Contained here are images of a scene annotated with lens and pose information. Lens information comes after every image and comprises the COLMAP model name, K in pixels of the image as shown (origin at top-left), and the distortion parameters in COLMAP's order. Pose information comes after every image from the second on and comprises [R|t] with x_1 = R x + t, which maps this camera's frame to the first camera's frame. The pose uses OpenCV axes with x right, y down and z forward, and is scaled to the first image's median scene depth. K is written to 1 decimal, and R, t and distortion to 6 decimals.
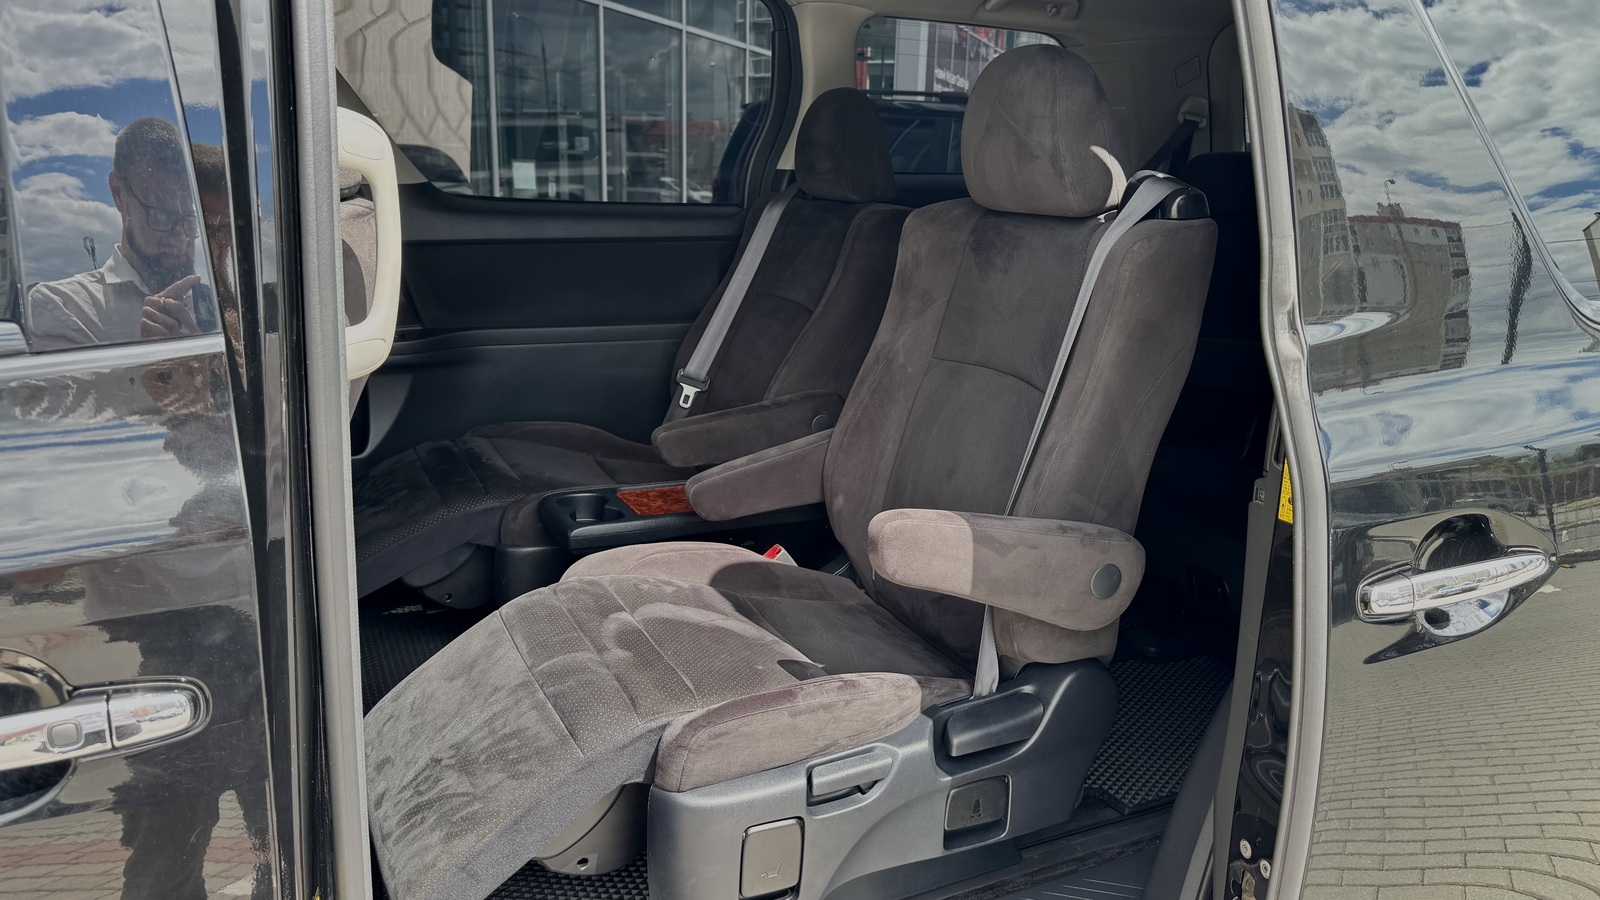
lens RADIAL K [[1139.8, 0, 802.4], [0, 1139.8, 445.1], [0, 0, 1]] dist [0.003017, -0.001607]
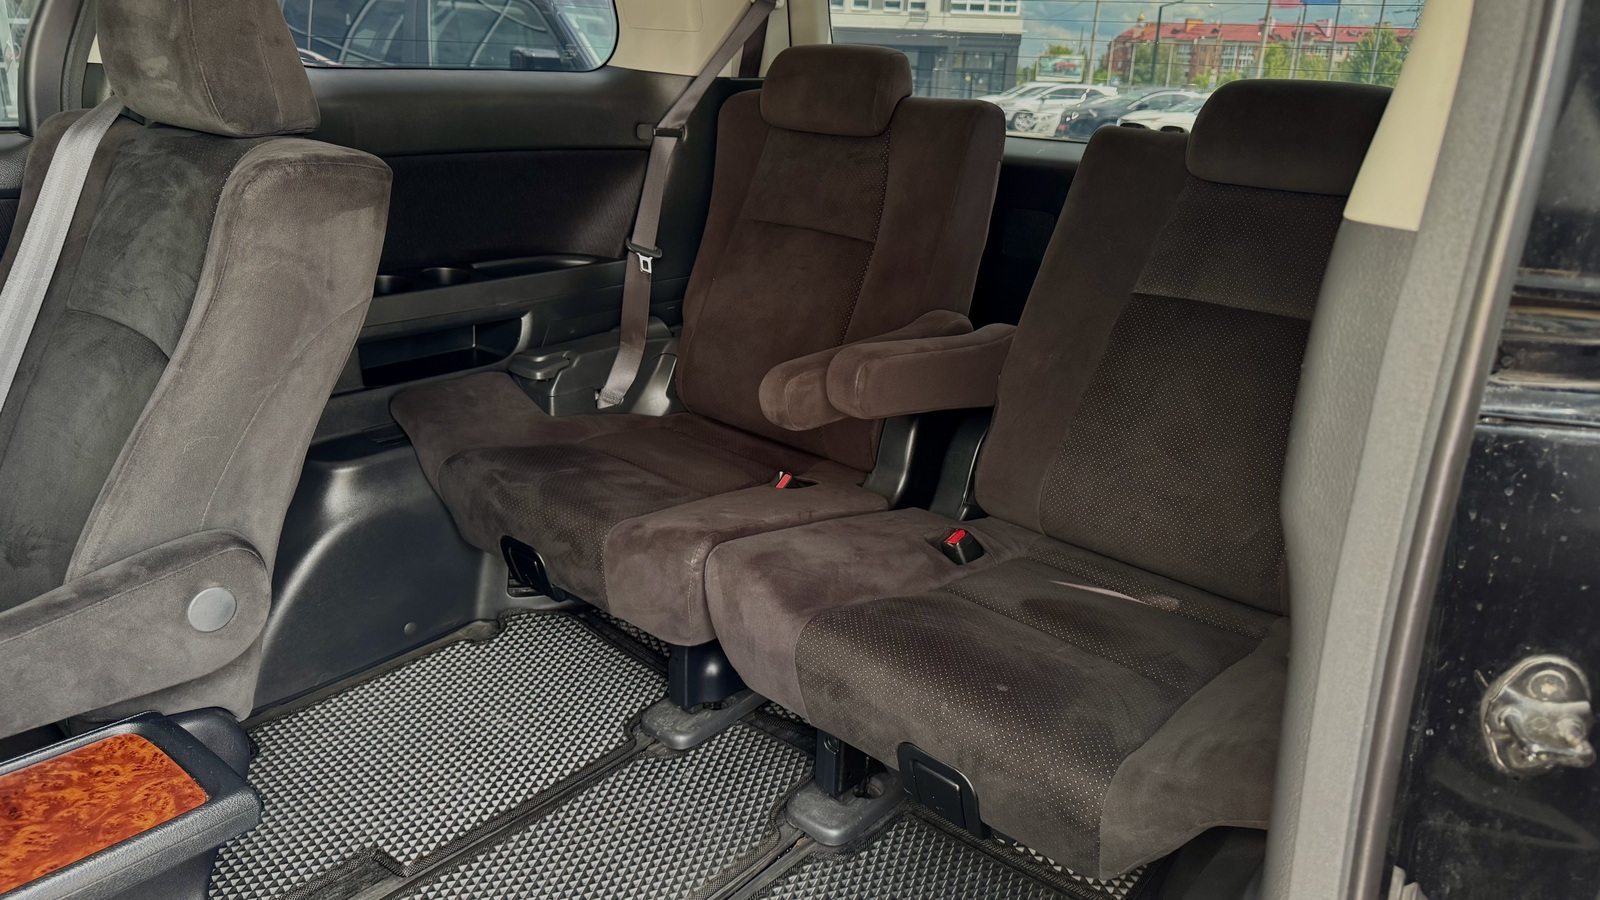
lens RADIAL K [[1139.8, 0, 802.4], [0, 1139.8, 445.1], [0, 0, 1]] dist [0.003017, -0.001607]
pose [[0.904440, -0.125310, 0.407781, 0.051520], [0.086030, 0.989822, 0.113361, -0.110625], [-0.417836, -0.067447, 0.906015, 0.411498]]
